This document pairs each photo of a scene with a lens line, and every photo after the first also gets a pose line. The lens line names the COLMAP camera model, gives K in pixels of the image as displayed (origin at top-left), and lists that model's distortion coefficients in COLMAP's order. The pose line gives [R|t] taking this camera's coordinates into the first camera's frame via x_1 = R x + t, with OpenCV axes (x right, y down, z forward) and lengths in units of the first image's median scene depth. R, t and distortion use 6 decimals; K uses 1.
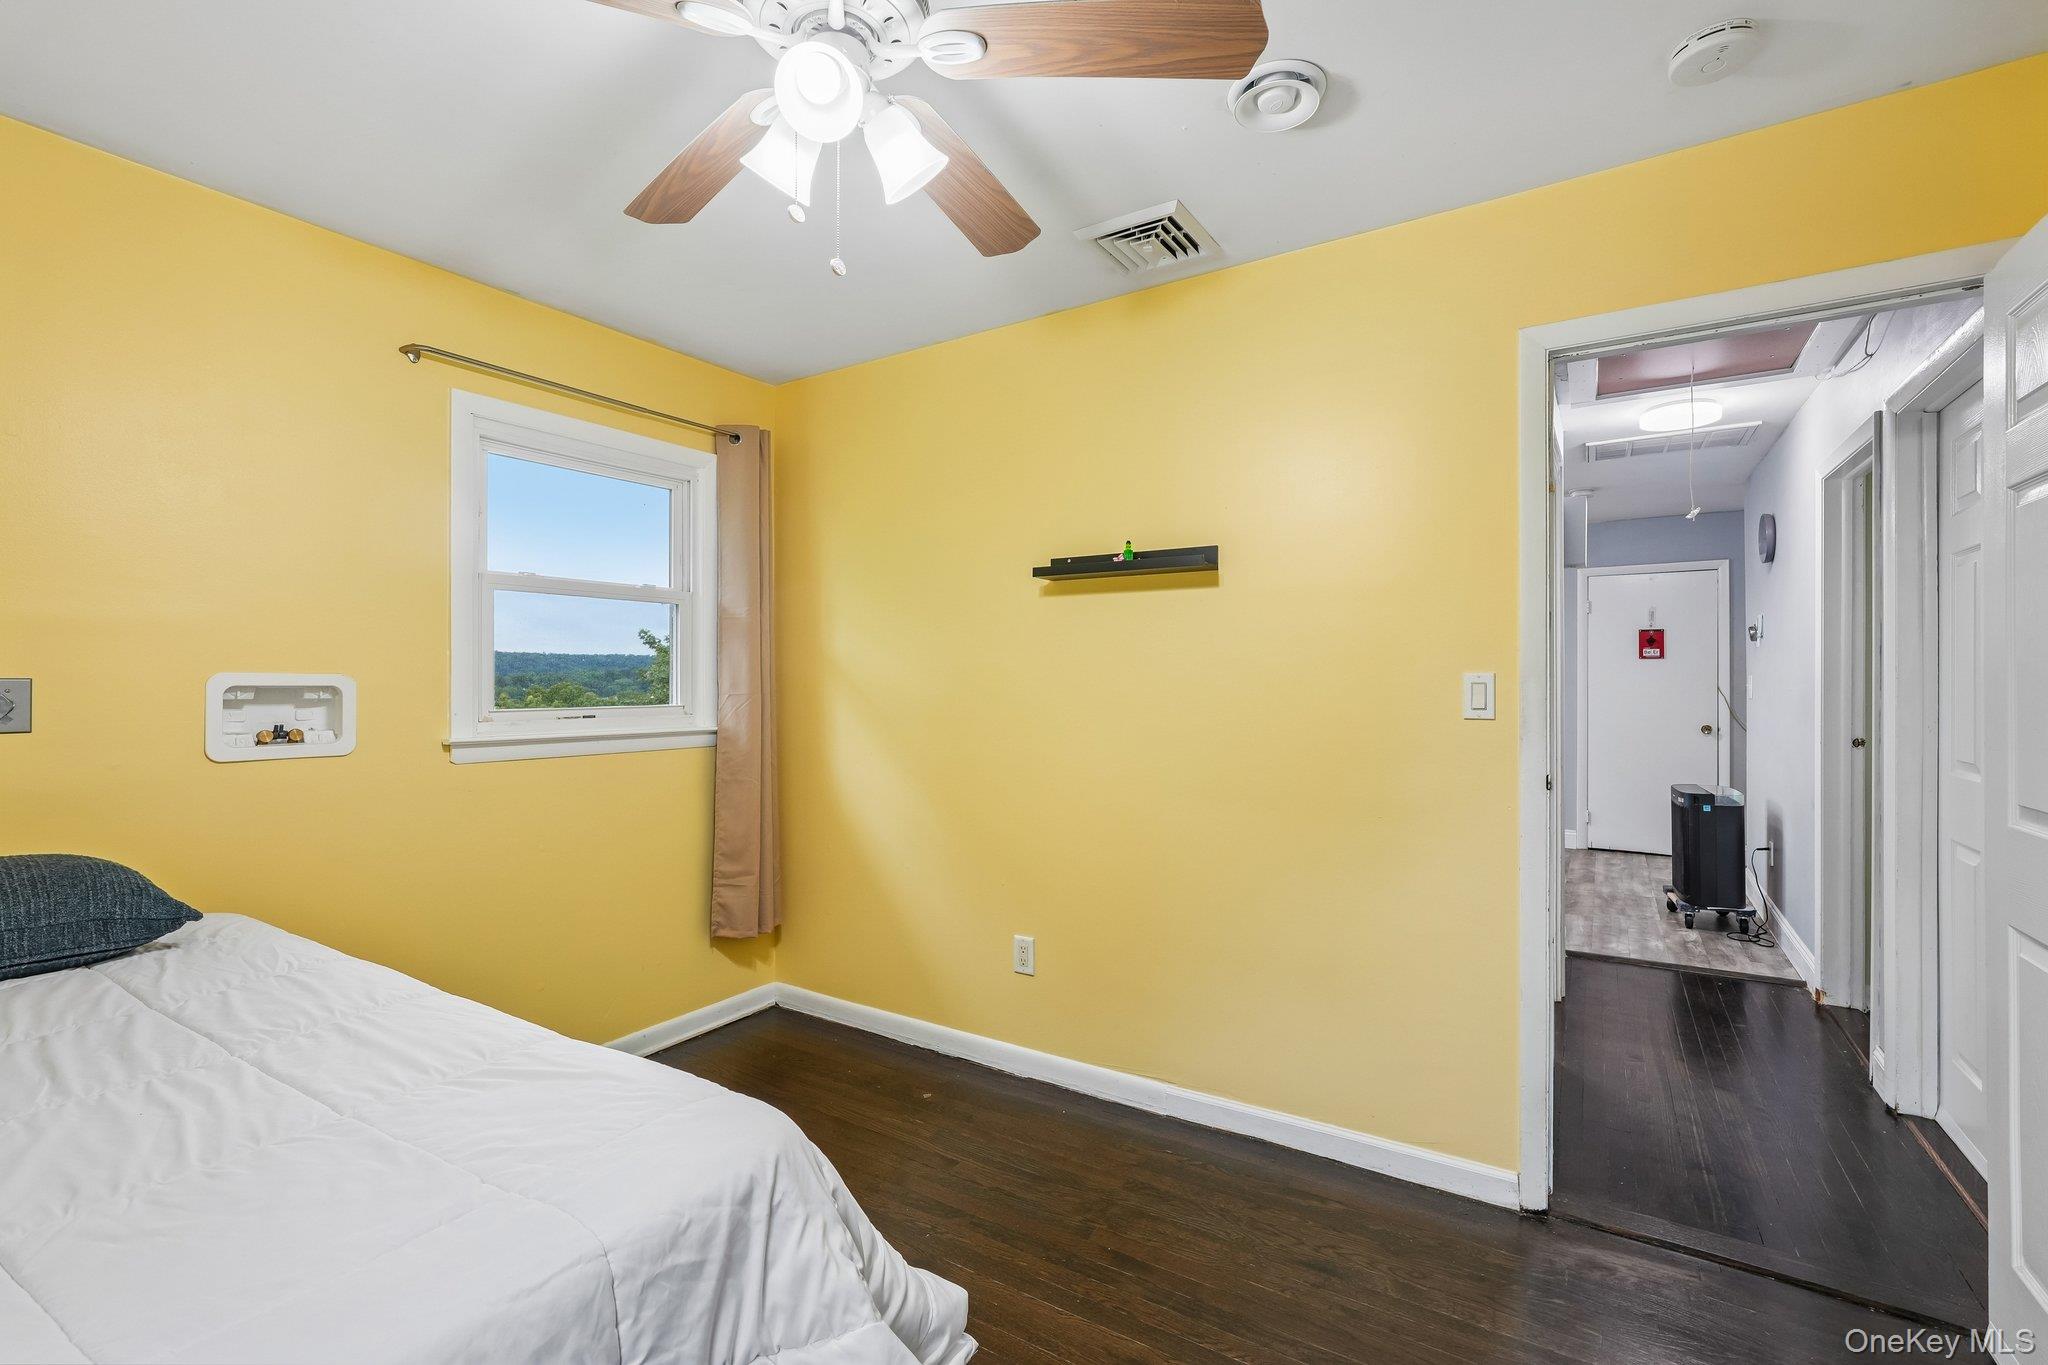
lens RADIAL K [[896.7, 0, 1034.4], [0, 896.7, 675.9], [0, 0, 1]] dist [-0.015471, 0.008841]
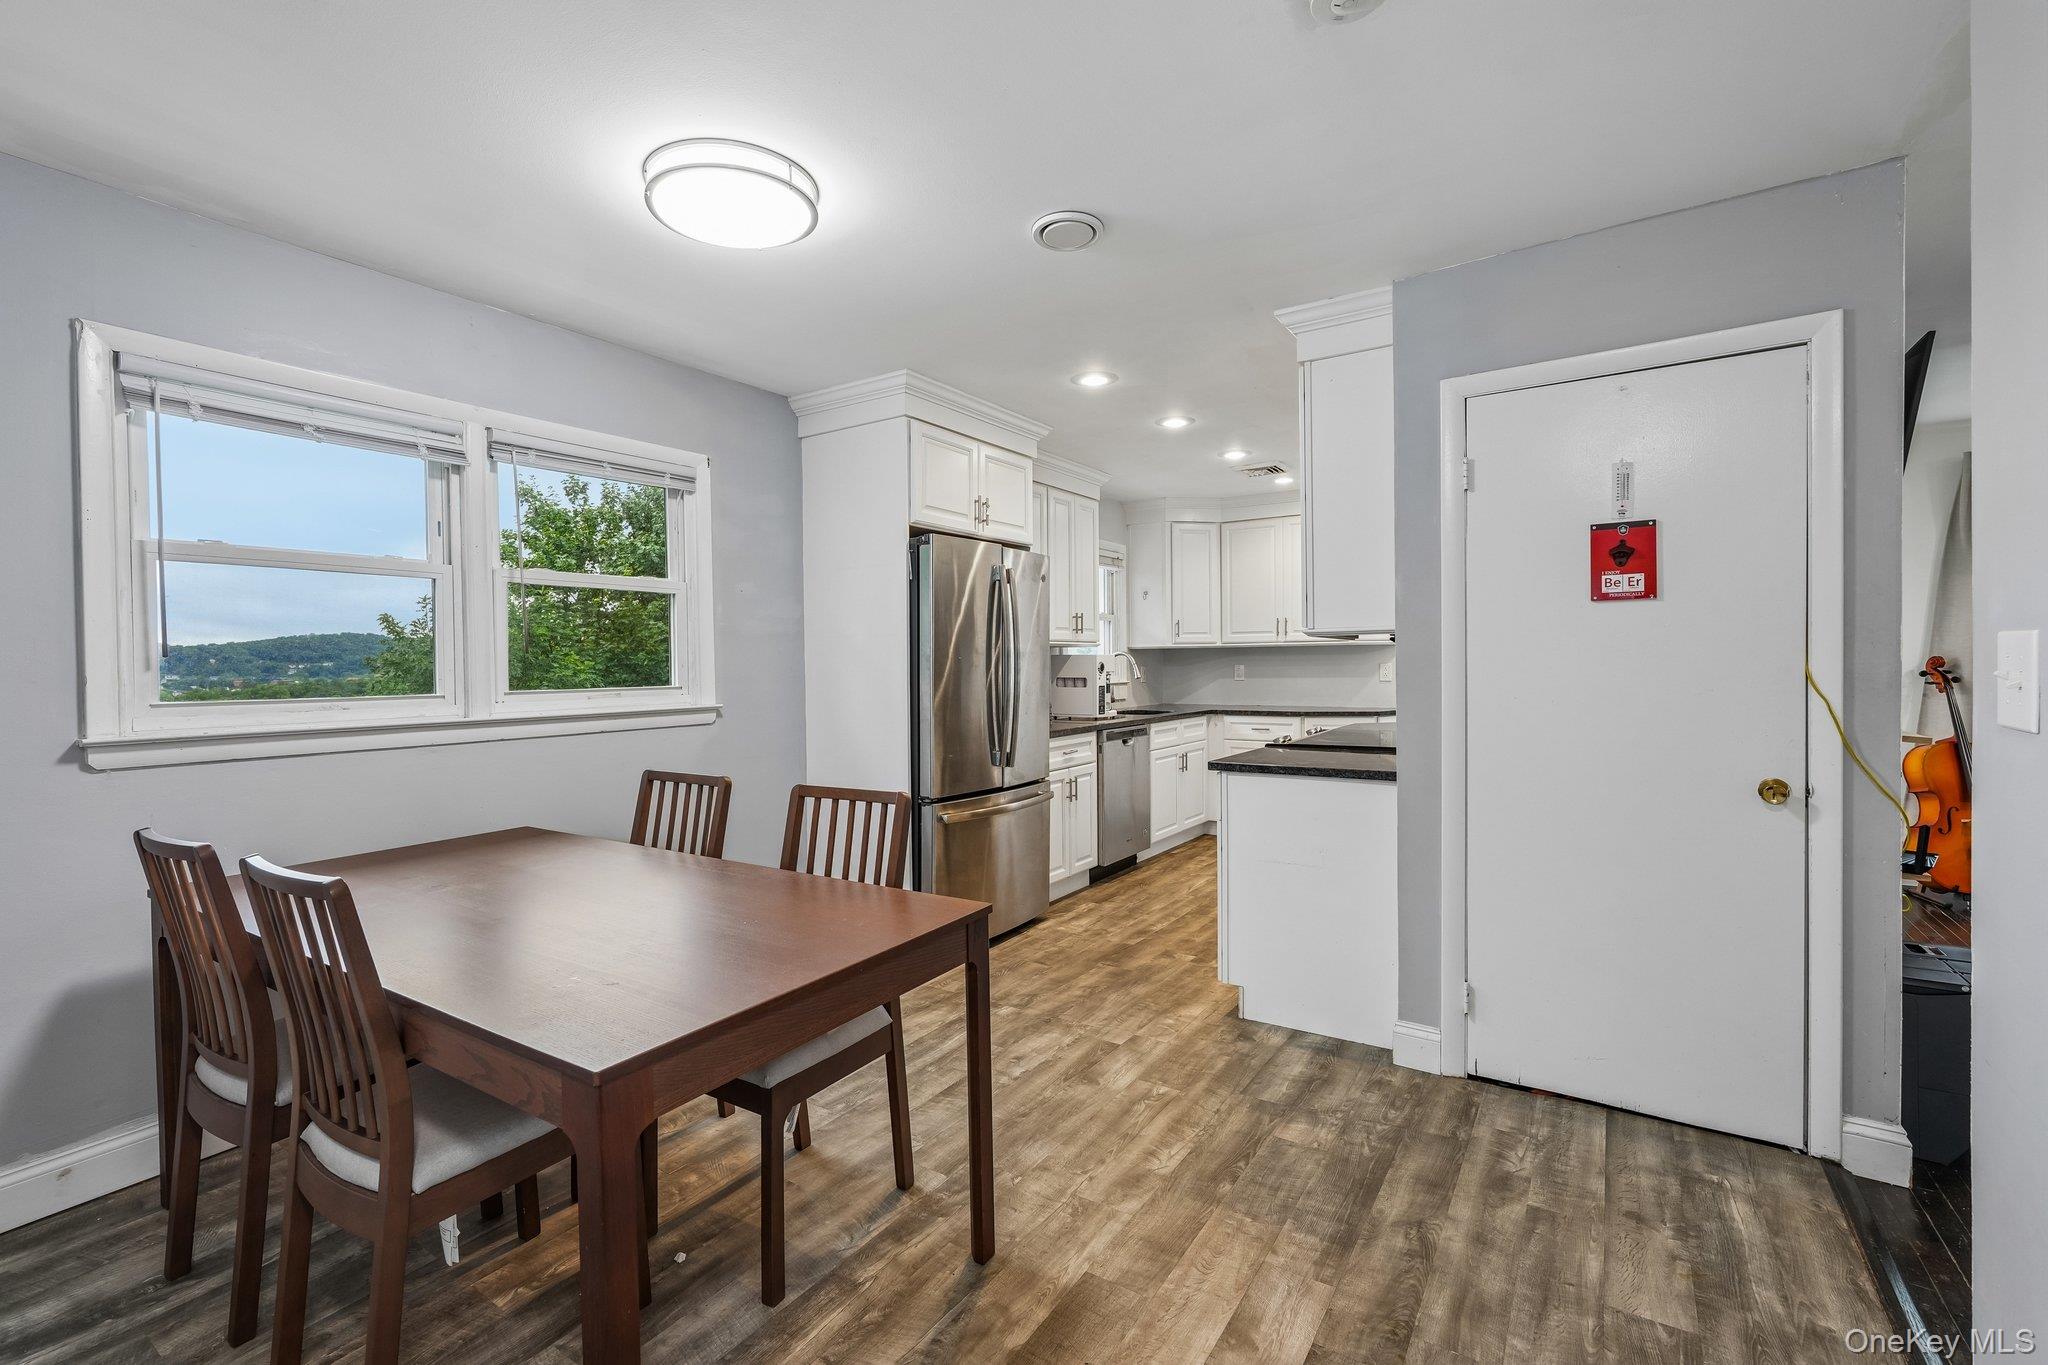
lens RADIAL K [[896.7, 0, 1019.6], [0, 896.7, 676.6], [0, 0, 1]] dist [-0.015471, 0.008841]
pose [[0.999780, -0.017005, -0.012292, 0.439399], [0.017315, 0.999522, 0.025624, -0.001089], [0.011851, -0.025831, 0.999596, 0.617043]]
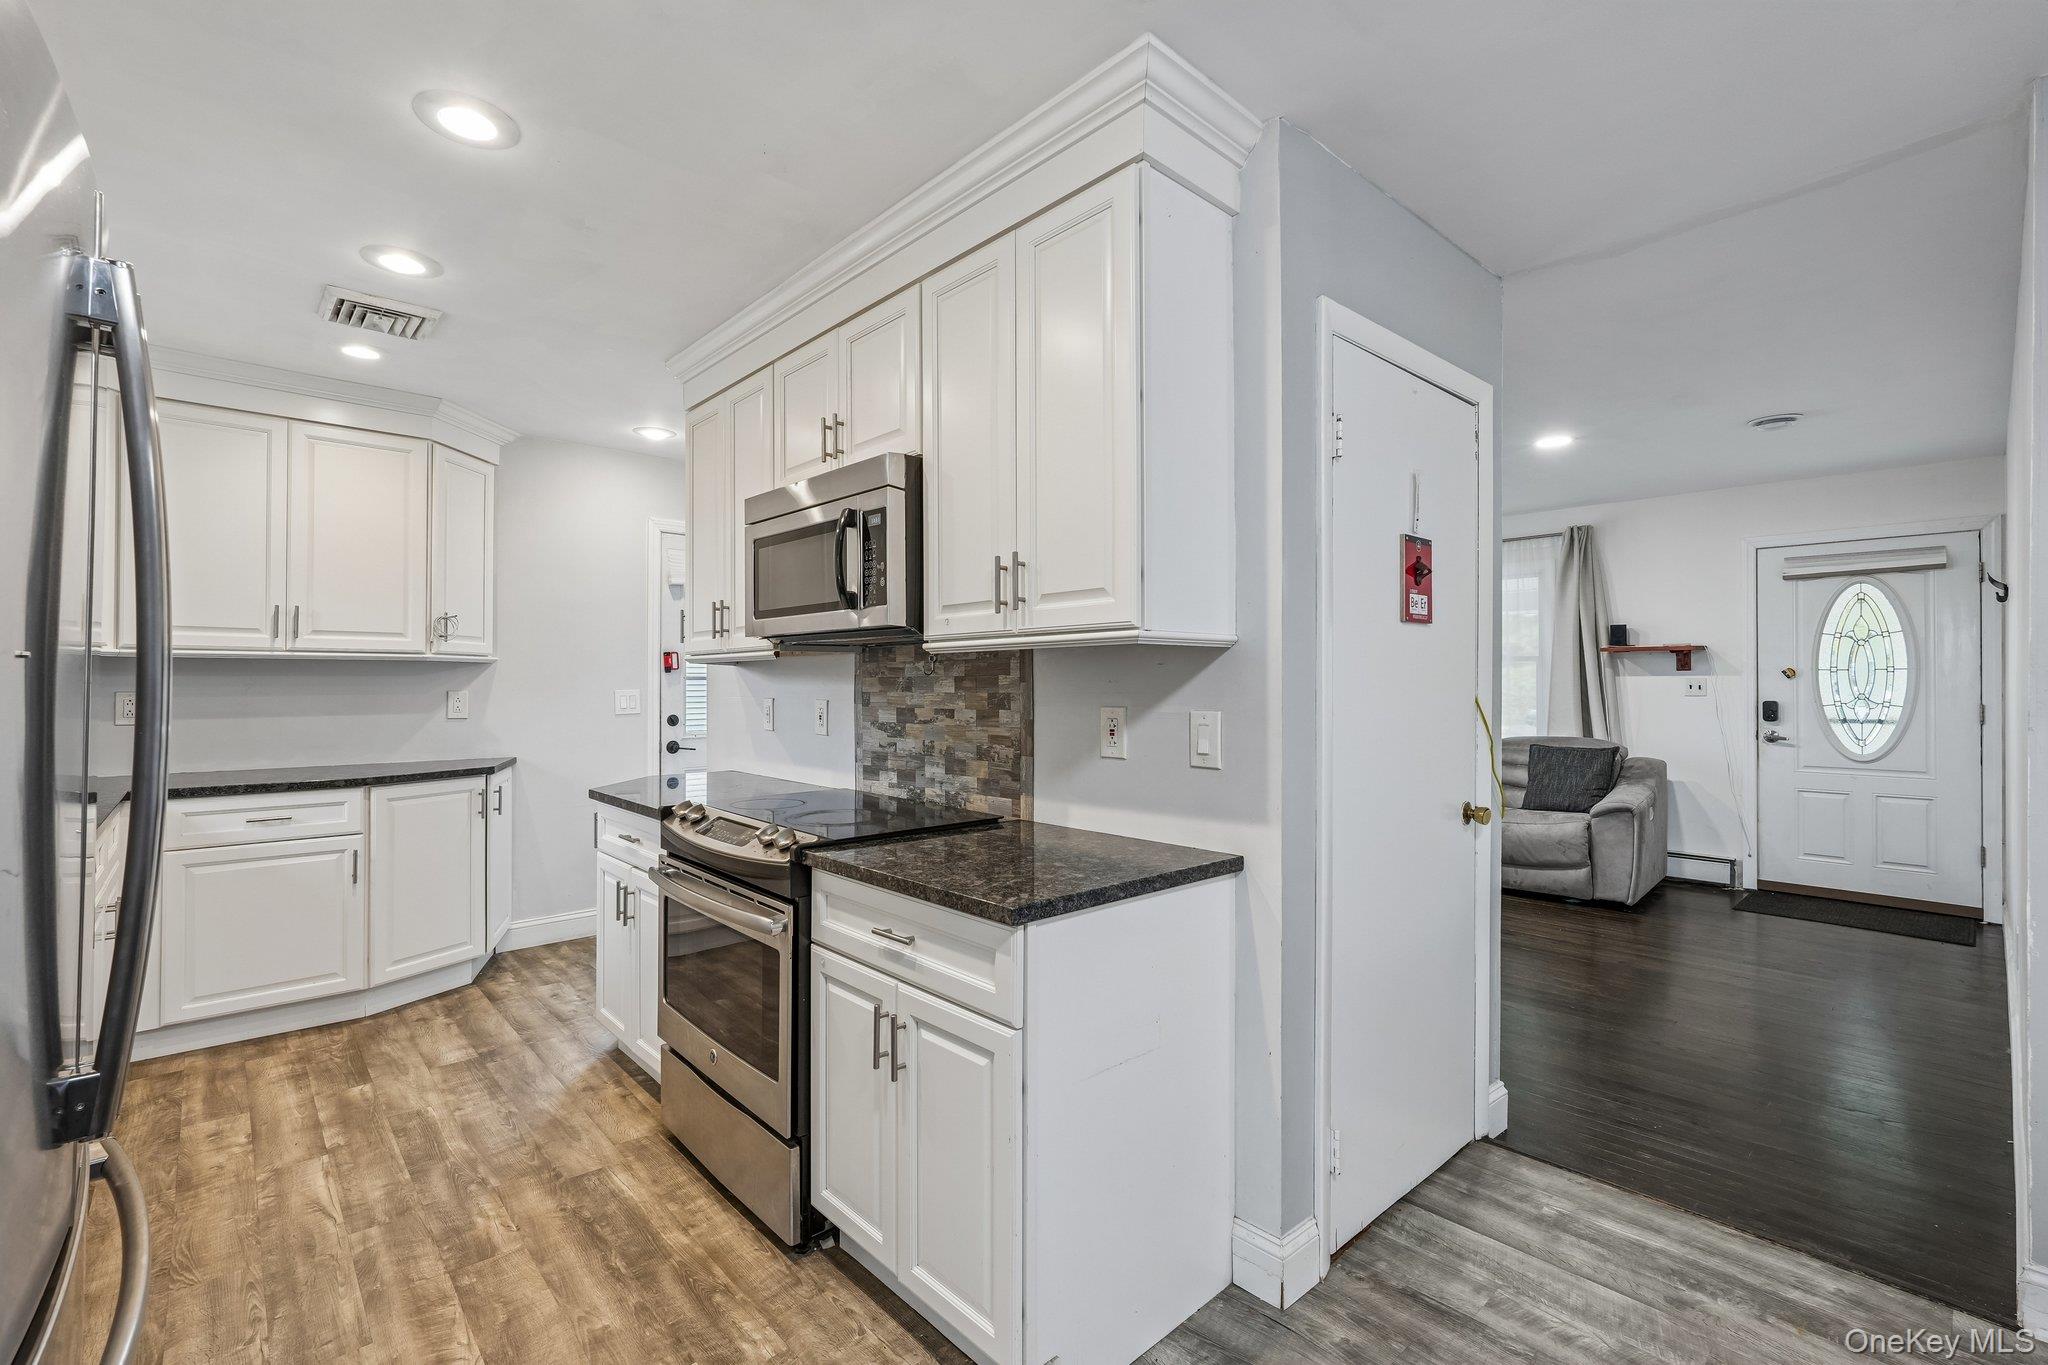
lens RADIAL K [[896.7, 0, 1015.2], [0, 896.7, 675.1], [0, 0, 1]] dist [-0.015471, 0.008841]
pose [[0.258964, 0.003424, 0.965881, 0.319263], [-0.008868, 0.999960, -0.001167, 0.002463], [-0.965846, -0.008263, 0.258984, 1.057509]]
